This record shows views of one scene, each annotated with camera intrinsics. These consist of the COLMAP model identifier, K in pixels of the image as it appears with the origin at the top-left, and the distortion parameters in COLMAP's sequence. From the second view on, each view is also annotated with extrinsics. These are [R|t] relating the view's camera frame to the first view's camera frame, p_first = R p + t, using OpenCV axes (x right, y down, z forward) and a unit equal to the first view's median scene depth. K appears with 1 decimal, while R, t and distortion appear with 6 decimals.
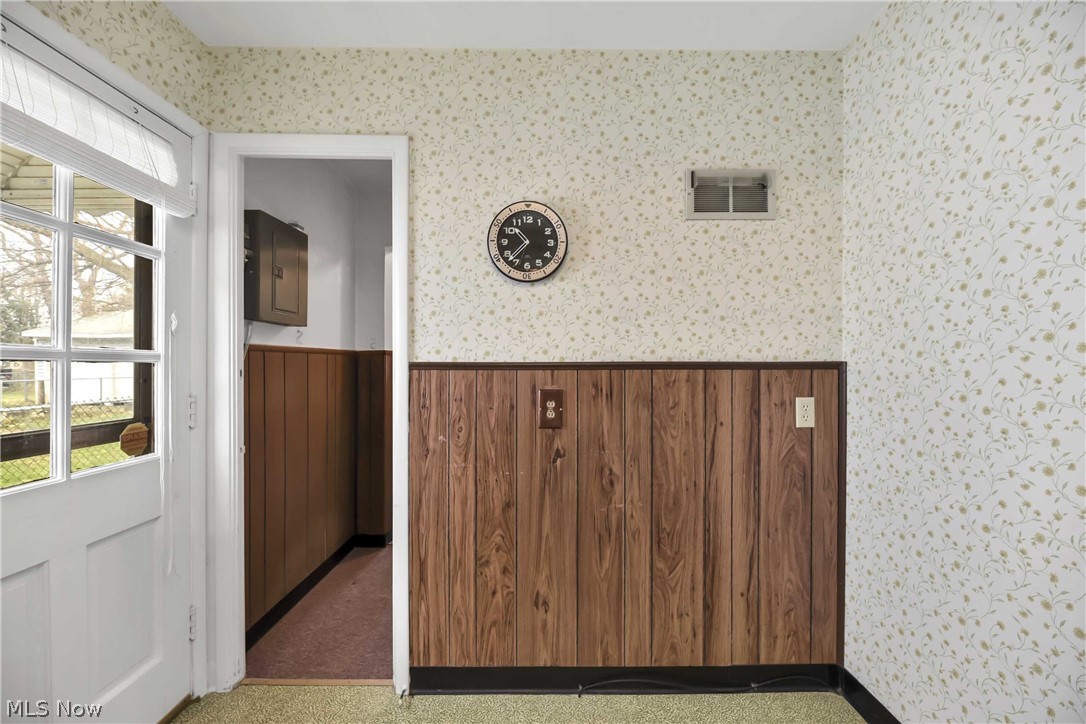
lens RADIAL K [[452.7, 0, 549.3], [0, 452.7, 367.8], [0, 0, 1]] dist [0.005220, -0.000924]
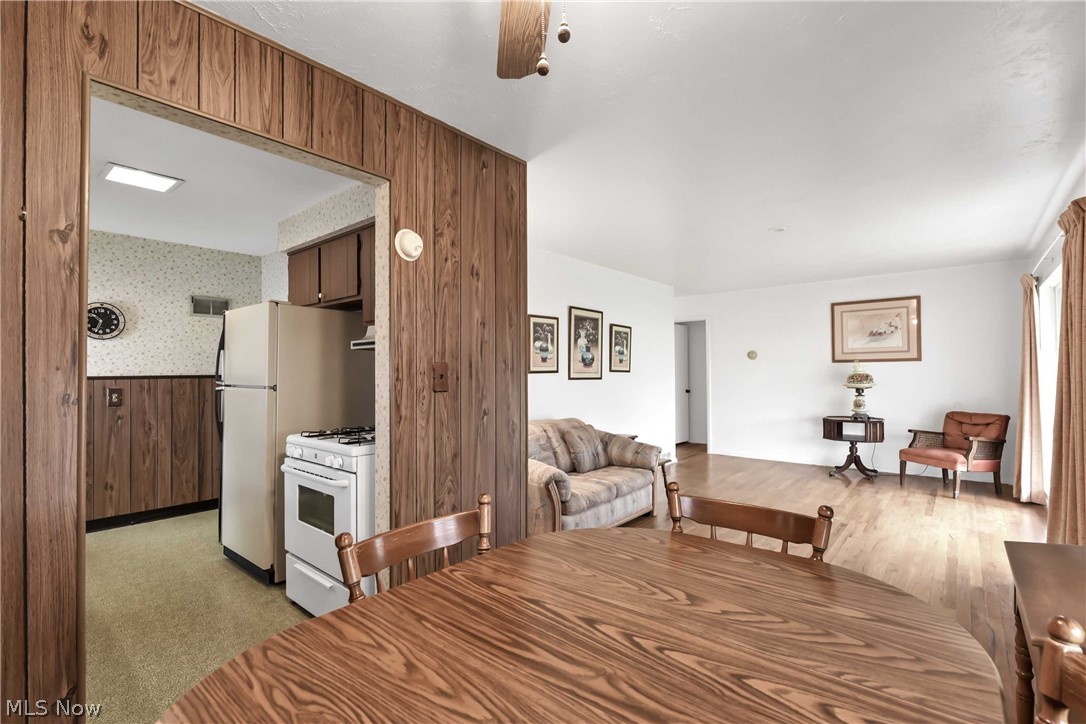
lens RADIAL K [[485.8, 0, 547.7], [0, 485.8, 368.6], [0, 0, 1]] dist [-0.002929, 0.000527]
pose [[0.649199, 0.001468, 0.760617, -0.419814], [0.010235, 0.999891, -0.010666, -0.001896], [-0.760550, 0.014709, 0.649113, -2.110543]]
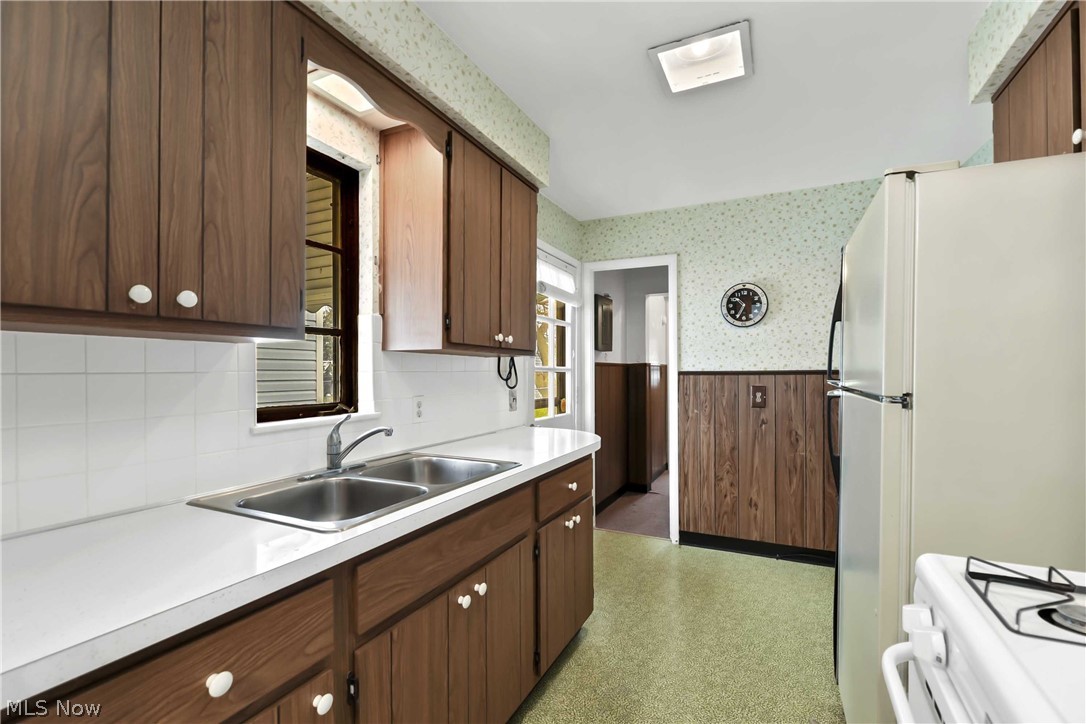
lens RADIAL K [[485.8, 0, 546.3], [0, 485.8, 372.3], [0, 0, 1]] dist [-0.002929, 0.000527]
pose [[0.898692, -0.005268, -0.438549, 0.091469], [0.003482, 0.999982, -0.004875, 0.000285], [0.438567, 0.002854, 0.898694, -1.094231]]
